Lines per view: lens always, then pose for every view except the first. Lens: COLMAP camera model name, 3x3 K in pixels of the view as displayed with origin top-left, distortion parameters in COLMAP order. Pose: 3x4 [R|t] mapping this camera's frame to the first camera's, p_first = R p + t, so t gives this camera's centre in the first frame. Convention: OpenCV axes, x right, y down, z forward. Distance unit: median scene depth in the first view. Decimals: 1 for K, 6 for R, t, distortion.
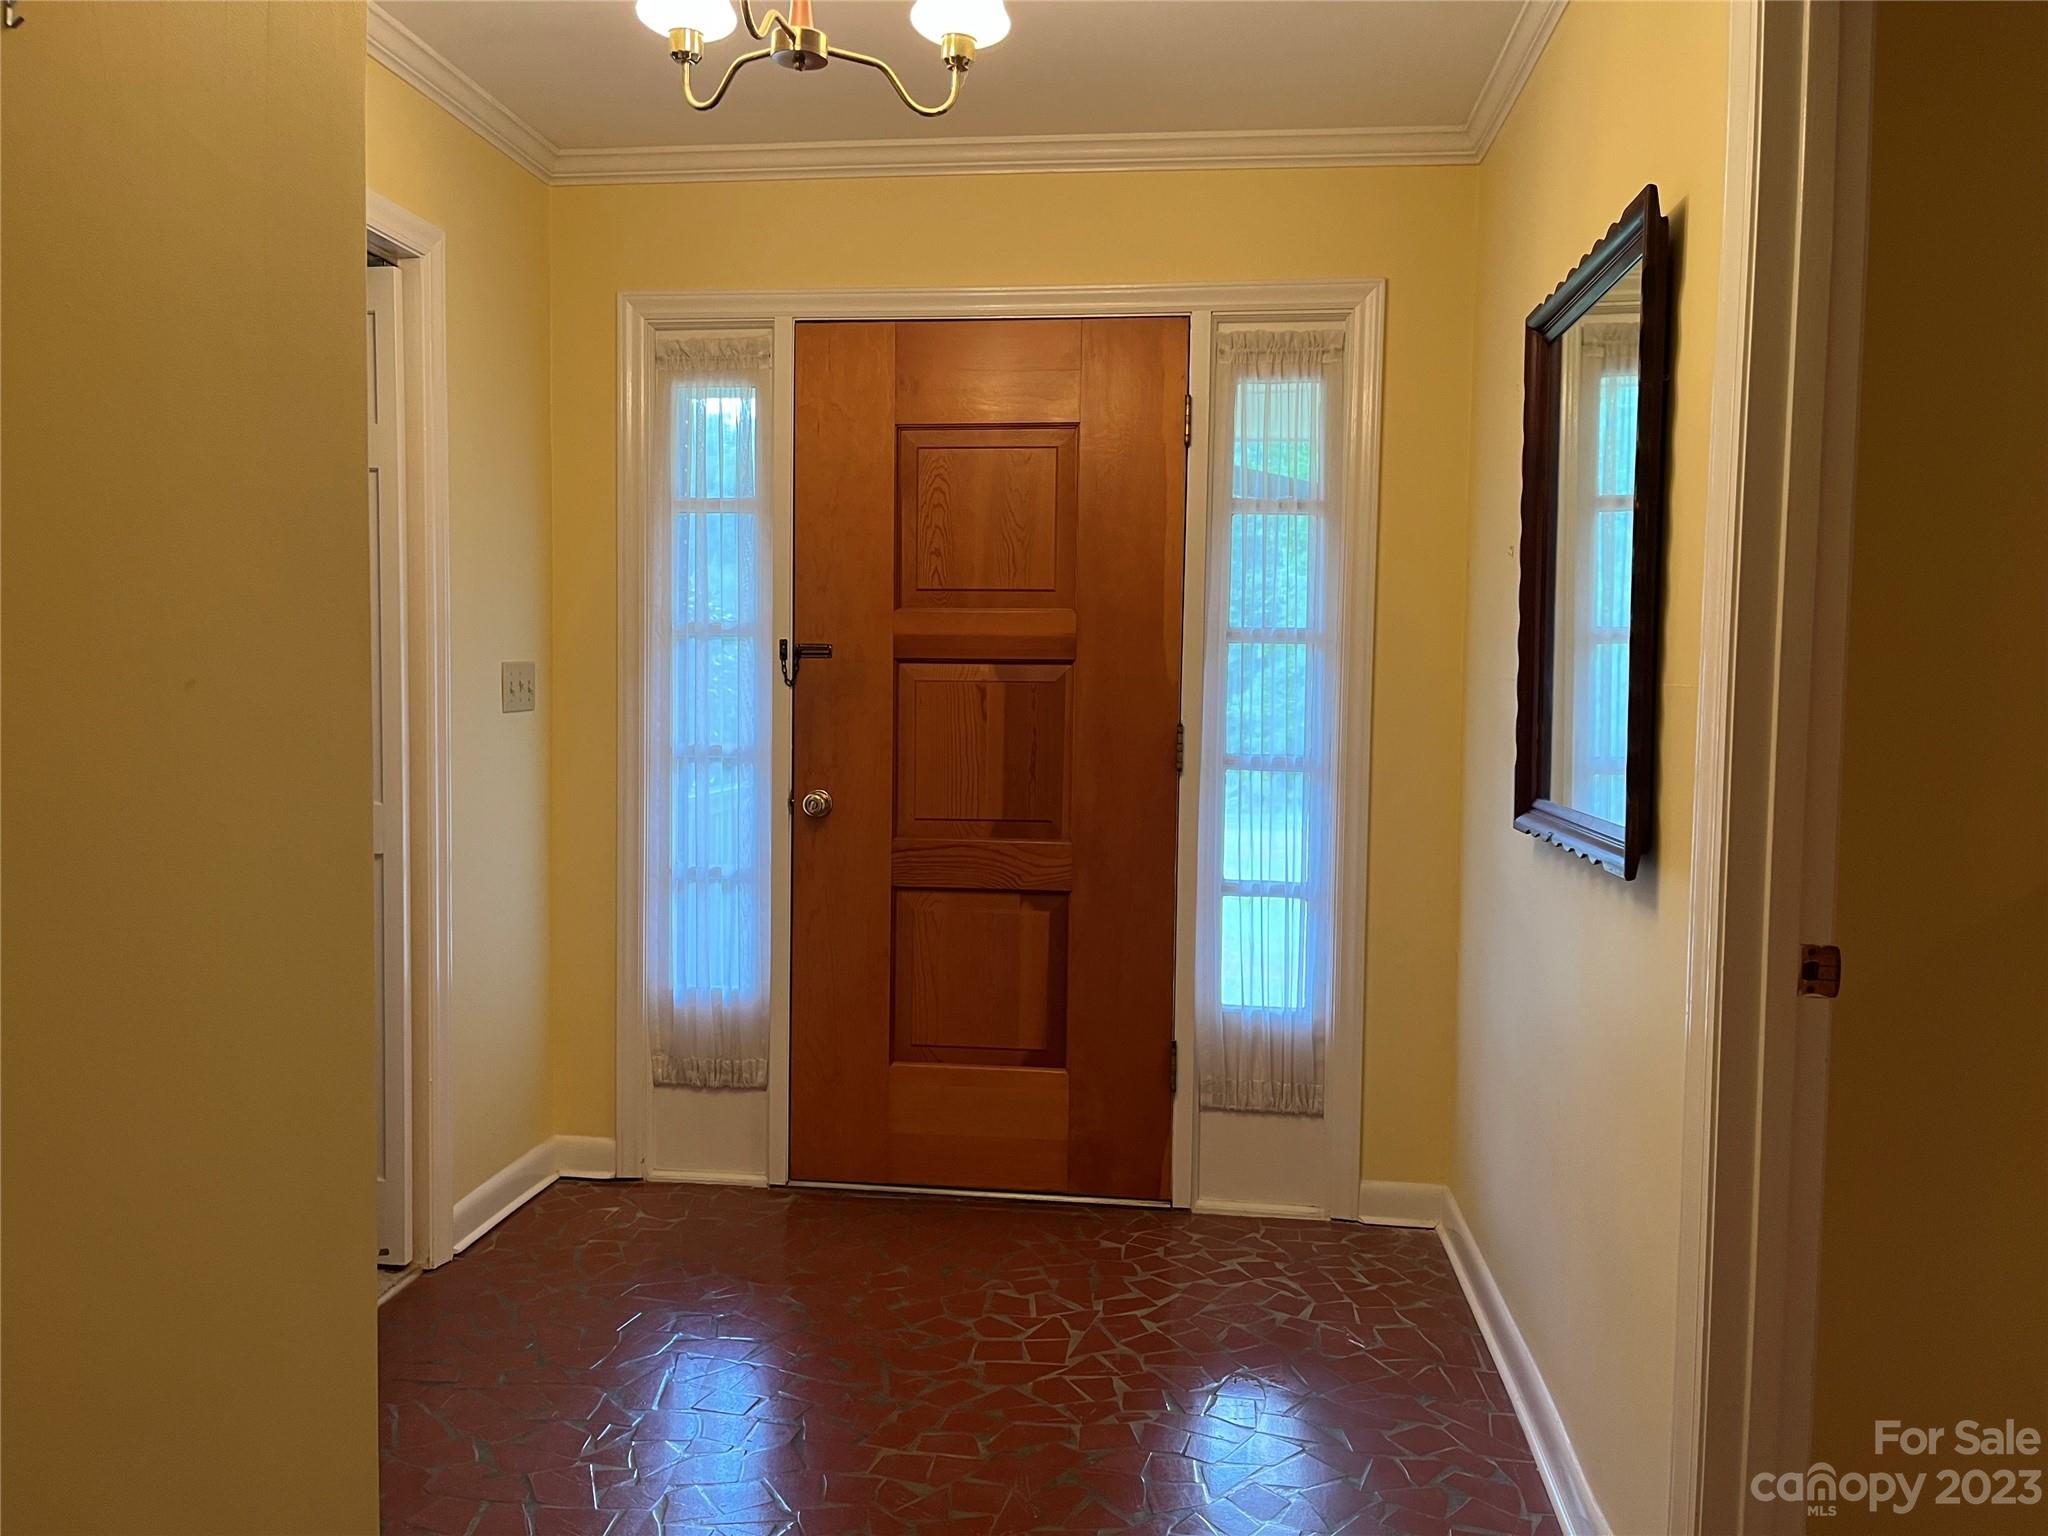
lens RADIAL K [[1562.0, 0, 1032.3], [0, 1562.0, 774.4], [0, 0, 1]] dist [0.065426, -0.095989]
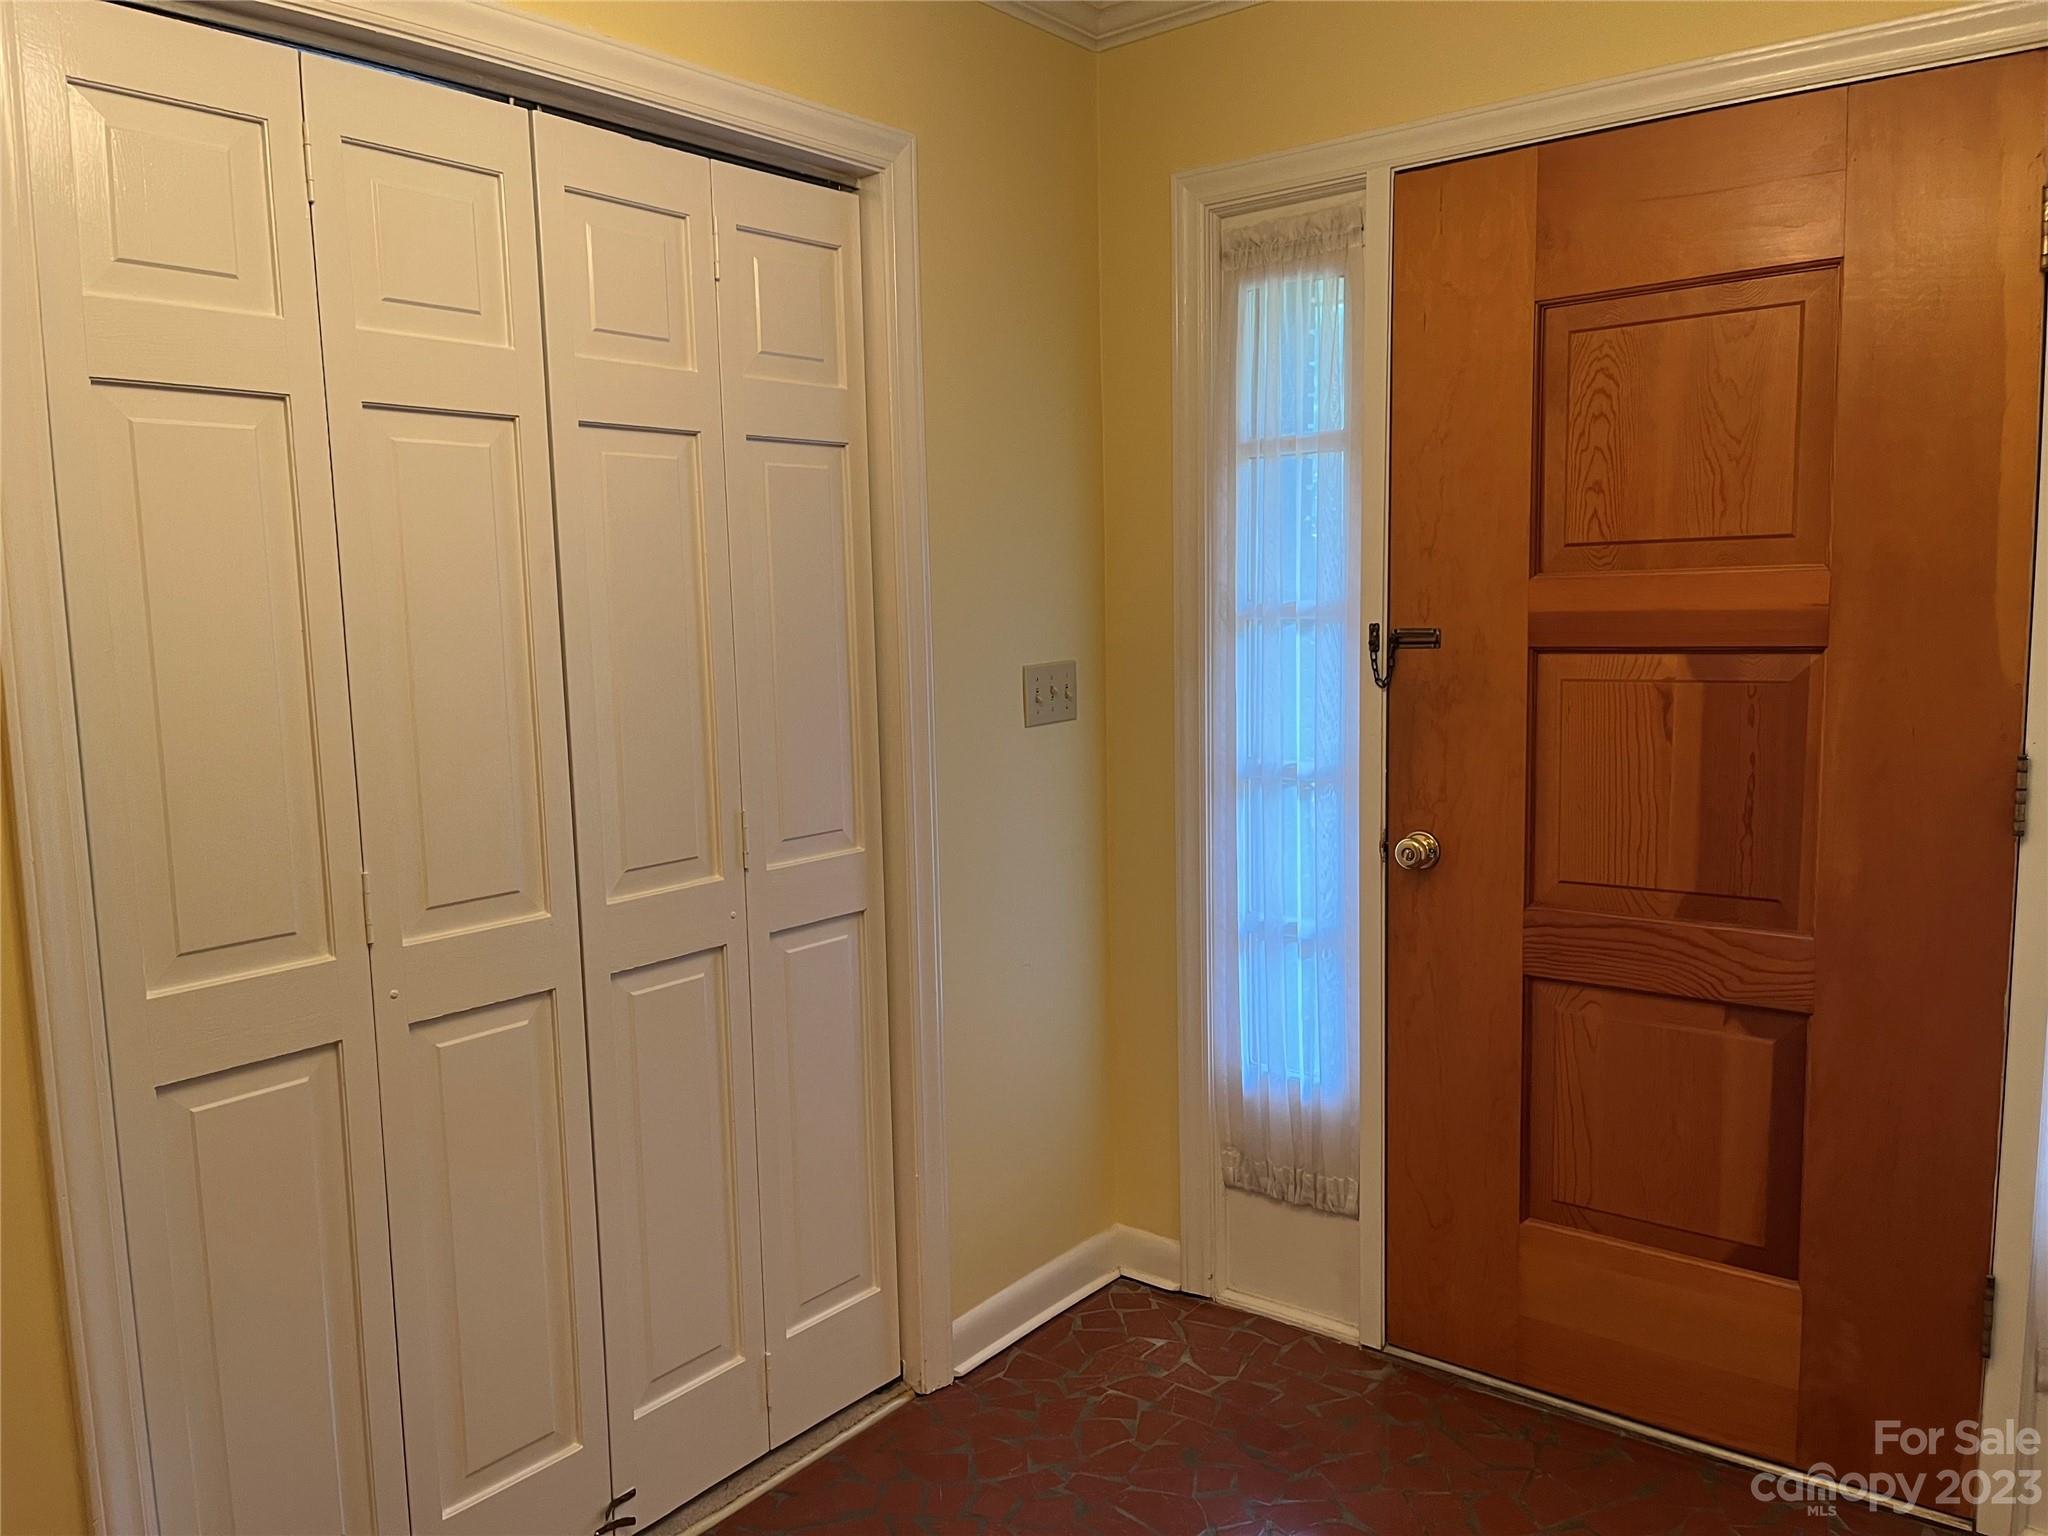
lens RADIAL K [[1562.0, 0, 992.2], [0, 1562.0, 787.6], [0, 0, 1]] dist [0.065426, -0.095989]
pose [[0.850020, 0.029548, -0.525922, 0.075783], [0.003654, 0.998071, 0.061981, -0.056568], [0.526738, -0.054607, 0.848272, 0.286399]]
